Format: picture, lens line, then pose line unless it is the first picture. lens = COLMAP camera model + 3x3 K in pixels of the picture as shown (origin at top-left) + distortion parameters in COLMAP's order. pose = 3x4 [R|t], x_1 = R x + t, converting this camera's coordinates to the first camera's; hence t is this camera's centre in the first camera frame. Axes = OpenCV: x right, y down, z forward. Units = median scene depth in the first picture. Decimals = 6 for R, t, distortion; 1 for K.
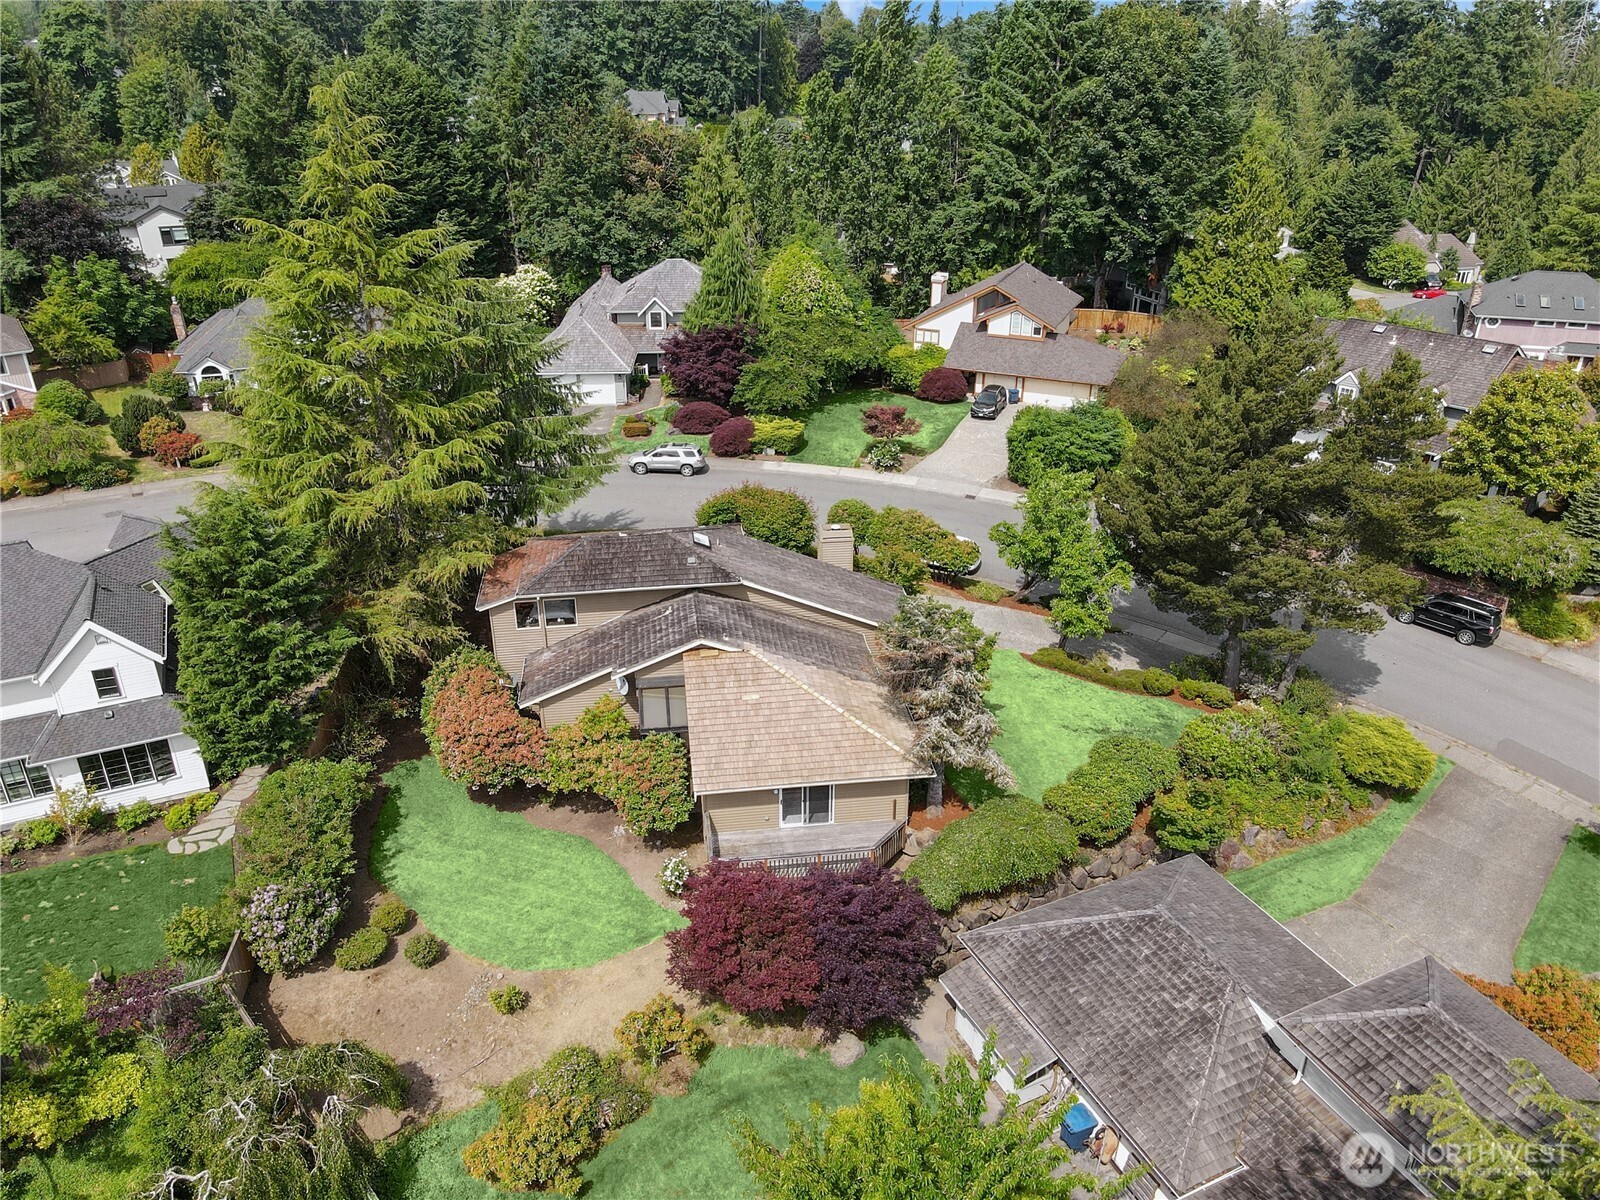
lens RADIAL K [[1199.4, 0, 800.9], [0, 1199.4, 603.6], [0, 0, 1]] dist [0.020312, -0.003424]
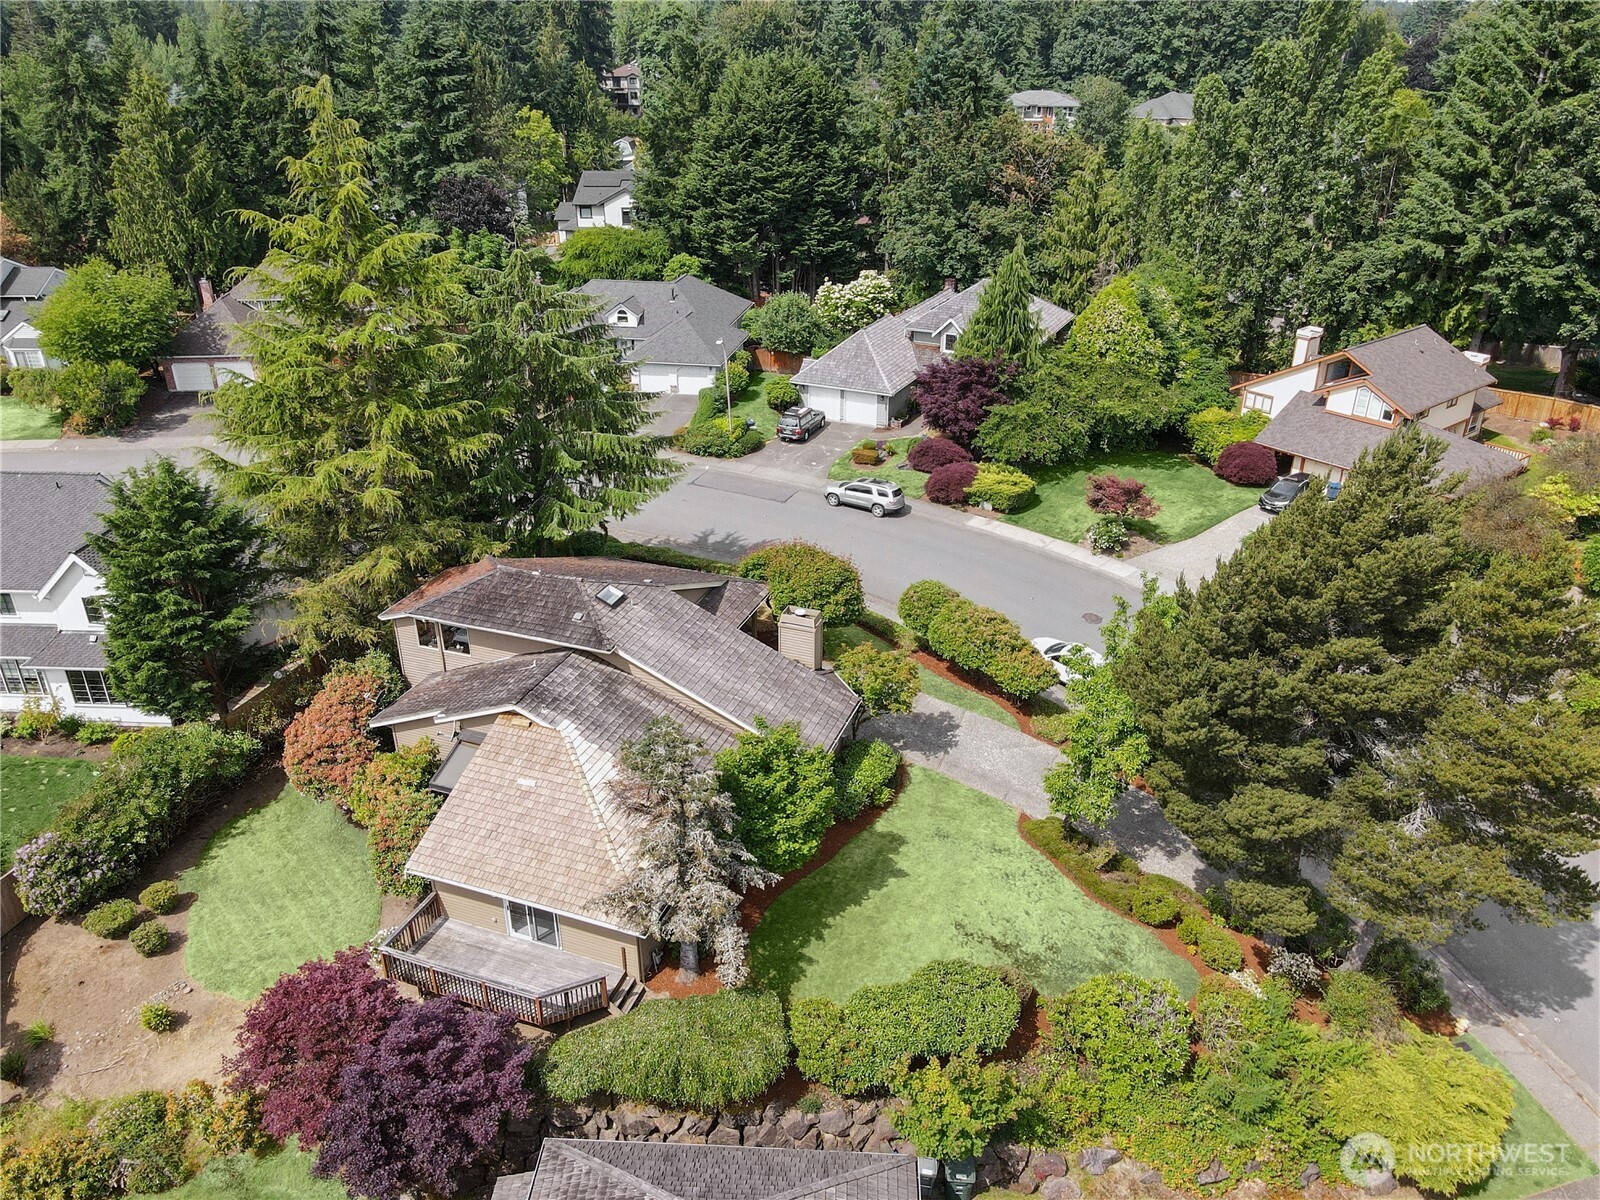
lens RADIAL K [[1199.4, 0, 798.6], [0, 1199.4, 595.0], [0, 0, 1]] dist [0.020312, -0.003424]
pose [[0.871359, 0.212315, -0.442330, 0.214573], [-0.213838, 0.975733, 0.047098, -0.061988], [0.441595, 0.053548, 0.895615, 0.123818]]
